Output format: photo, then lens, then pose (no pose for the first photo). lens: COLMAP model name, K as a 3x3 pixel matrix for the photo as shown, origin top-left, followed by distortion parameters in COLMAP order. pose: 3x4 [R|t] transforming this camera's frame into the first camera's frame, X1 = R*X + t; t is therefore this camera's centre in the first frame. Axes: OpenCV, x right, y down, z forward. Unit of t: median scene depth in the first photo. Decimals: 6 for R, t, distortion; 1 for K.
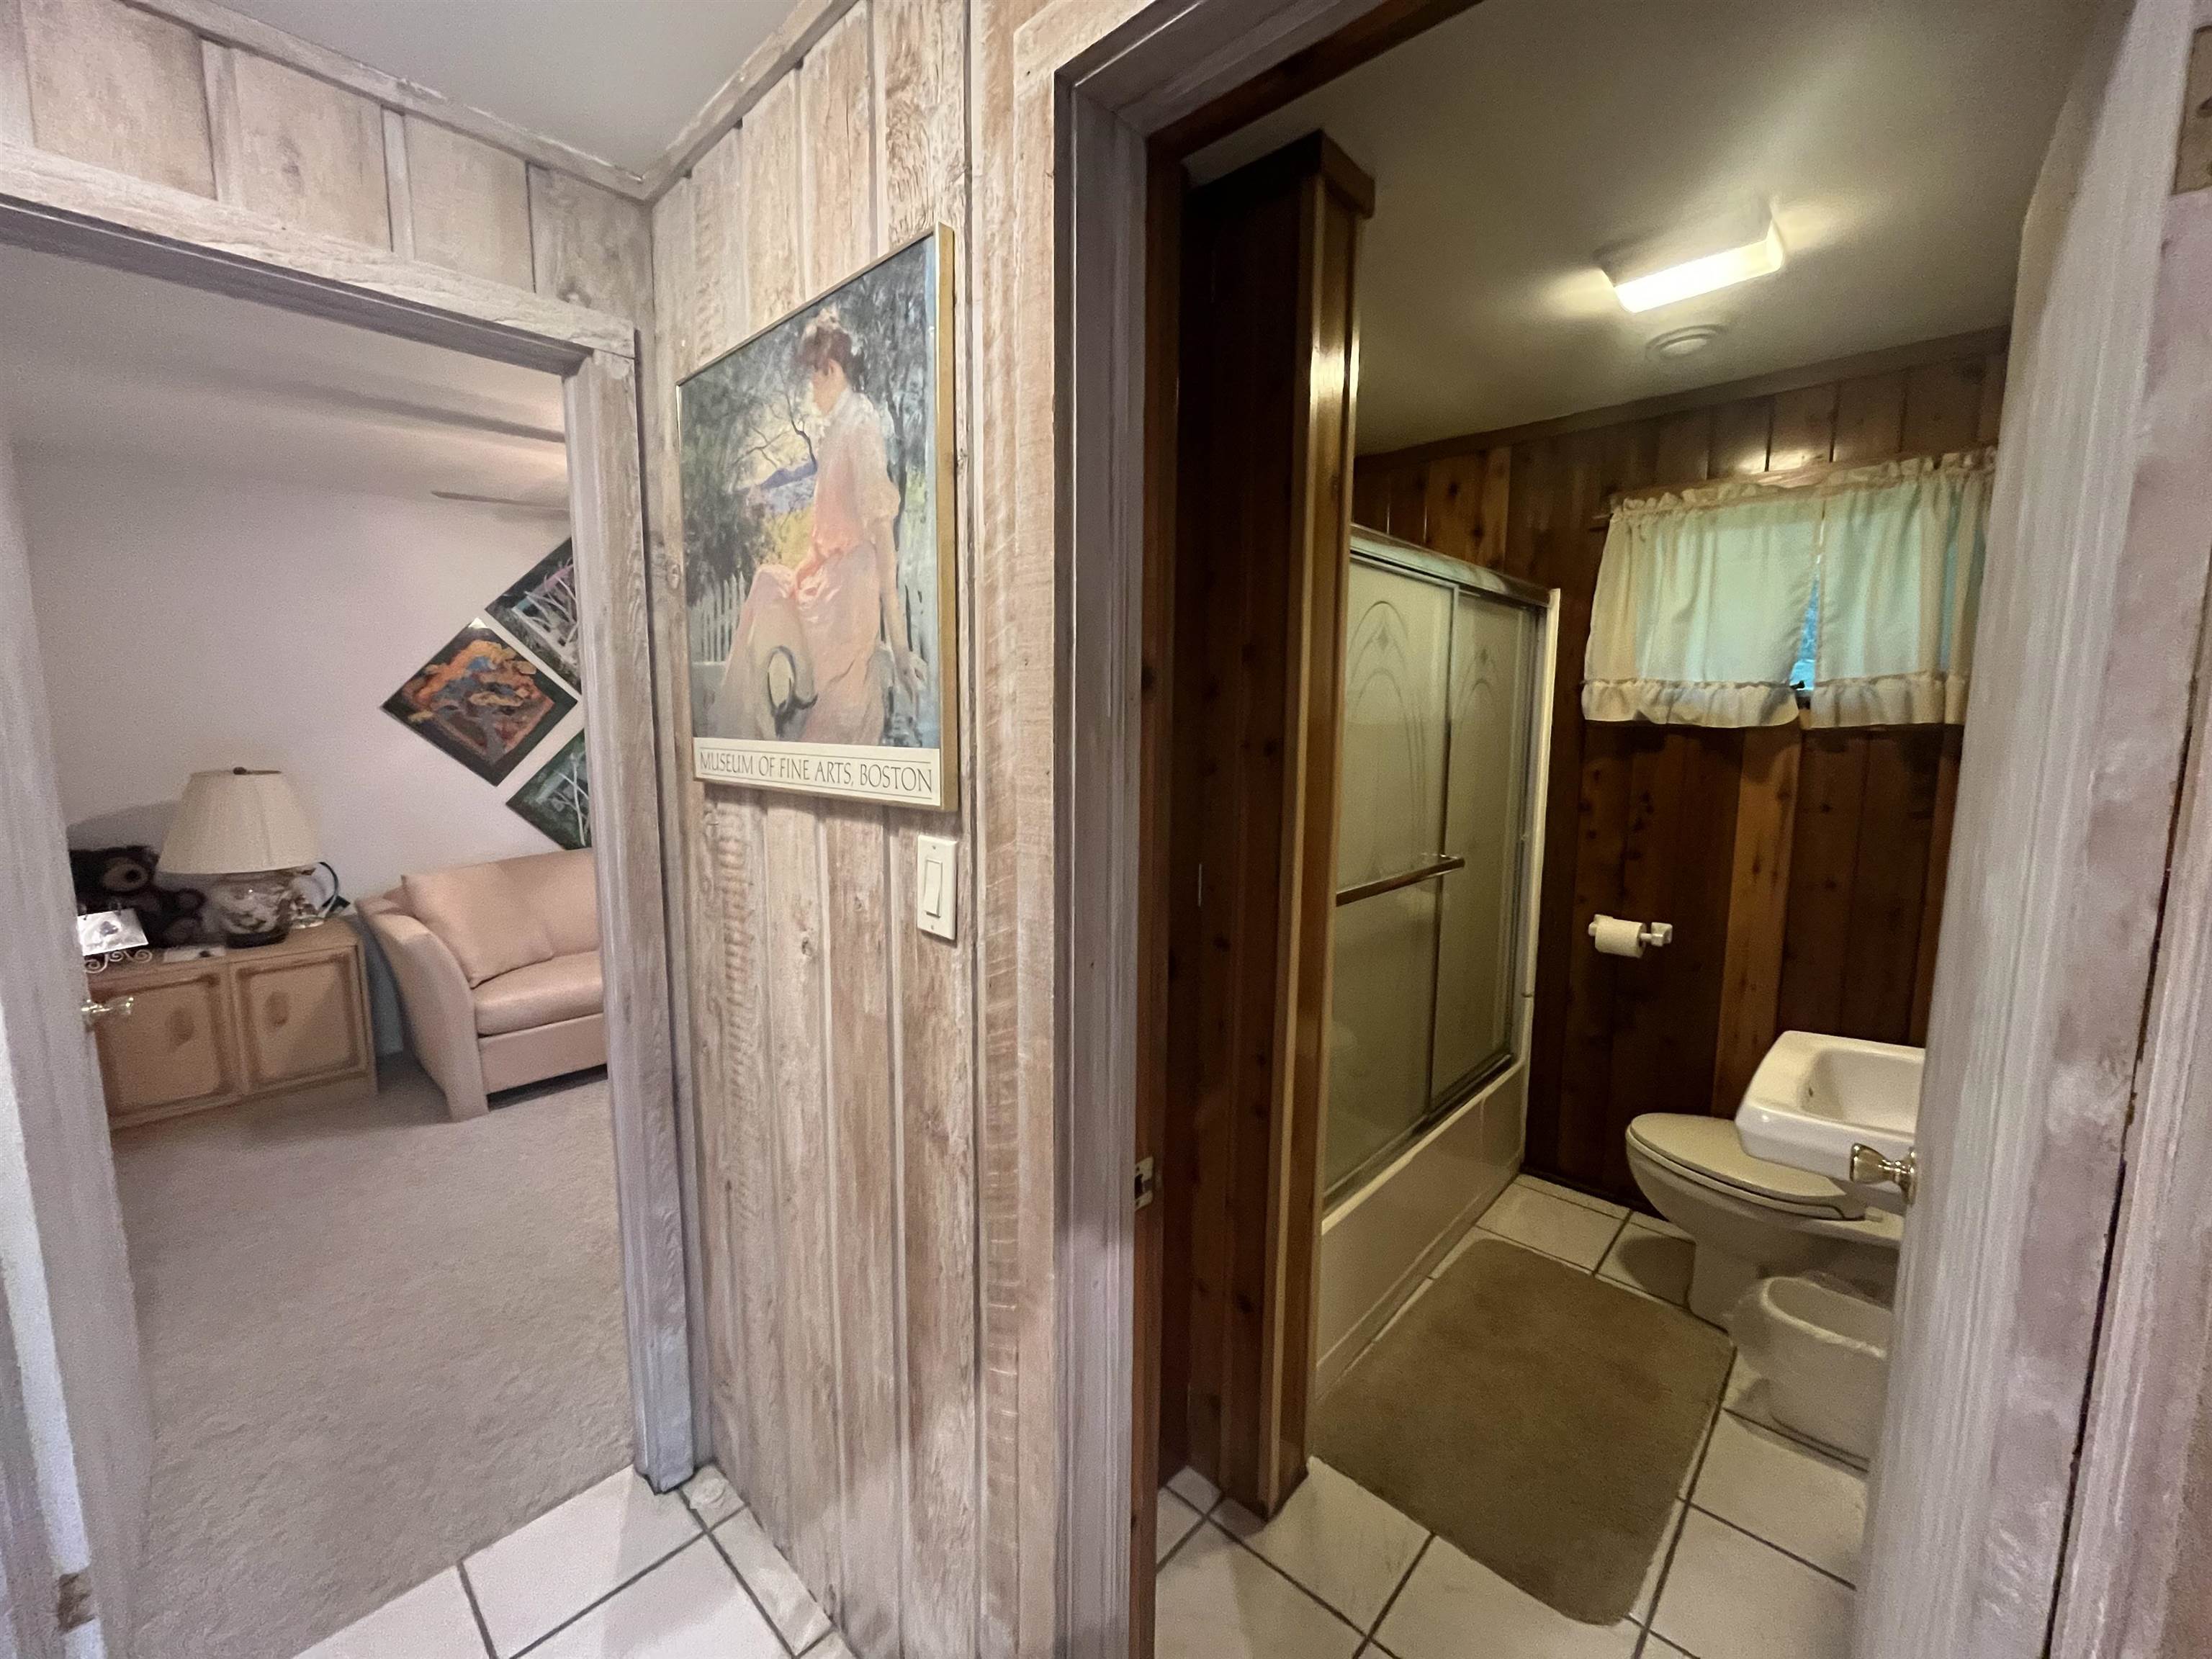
lens RADIAL K [[889.6, 0, 1094.3], [0, 889.6, 830.8], [0, 0, 1]] dist [-0.002919, 0.000000]
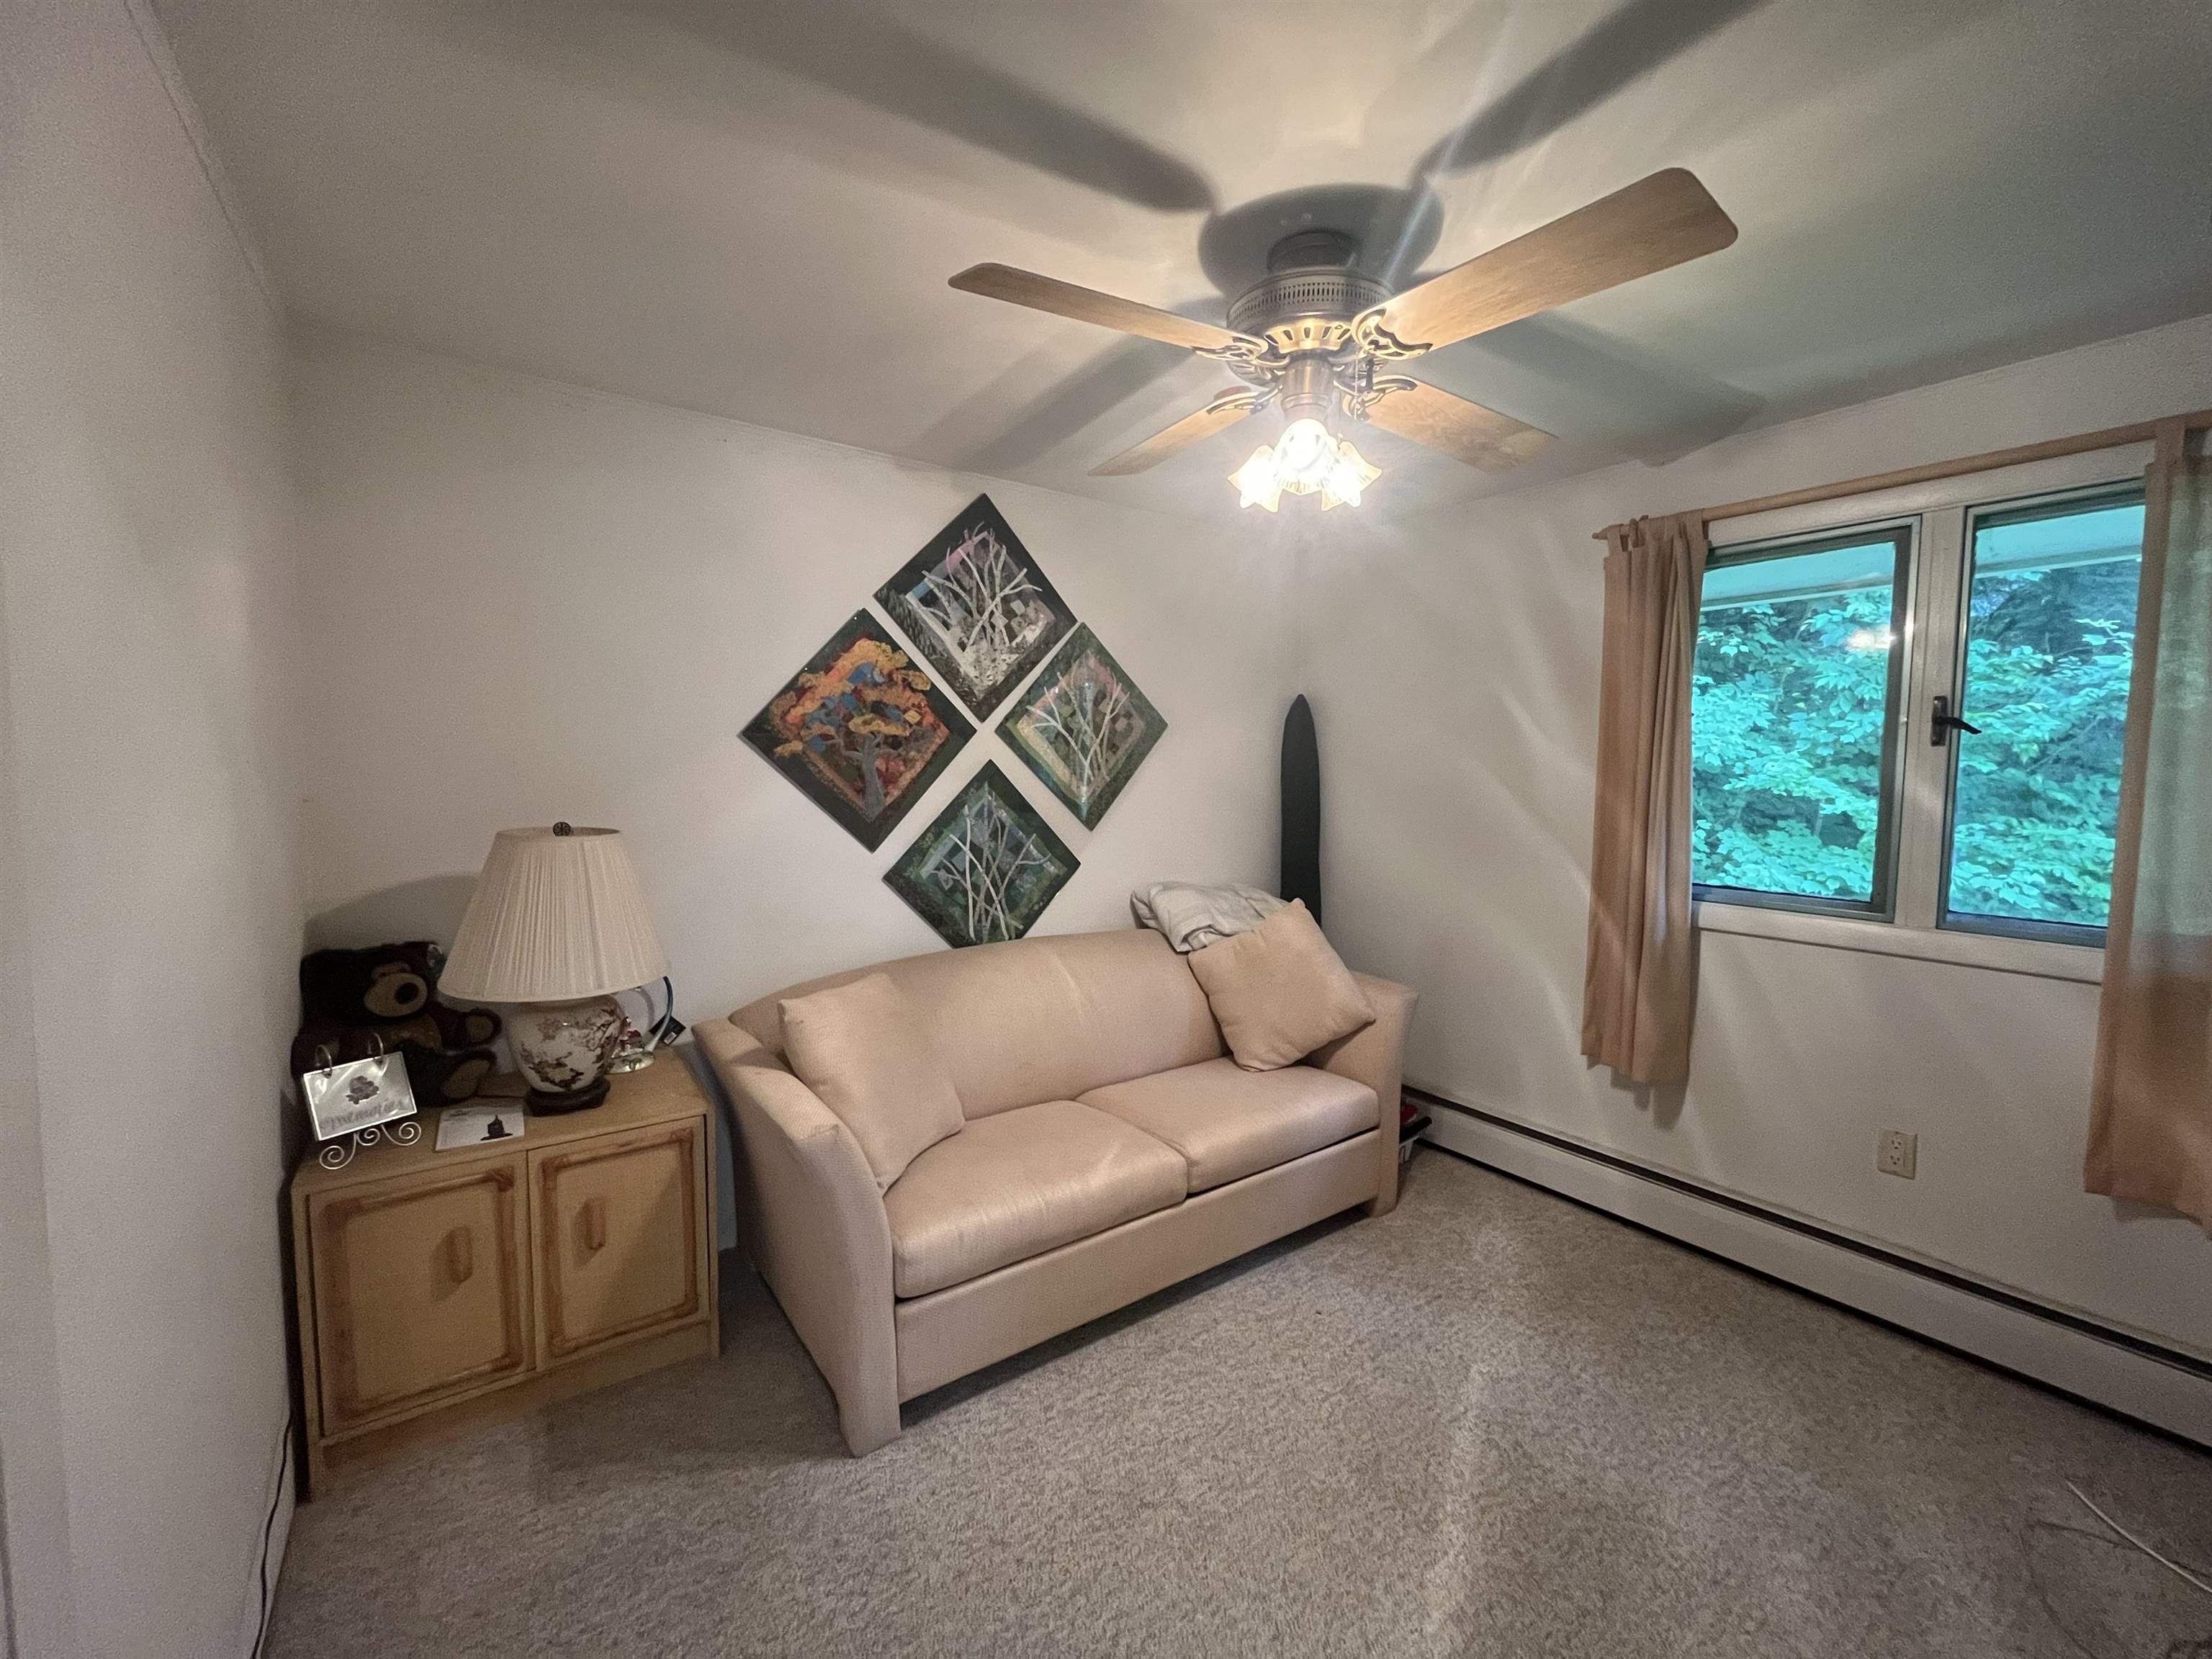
lens RADIAL K [[889.6, 0, 1092.3], [0, 889.6, 835.7], [0, 0, 1]] dist [-0.002919, 0.000000]
pose [[0.979553, 0.017226, -0.200446, -0.403017], [-0.028450, 0.998176, -0.053249, -0.034111], [0.199163, 0.057863, 0.978257, 0.395088]]
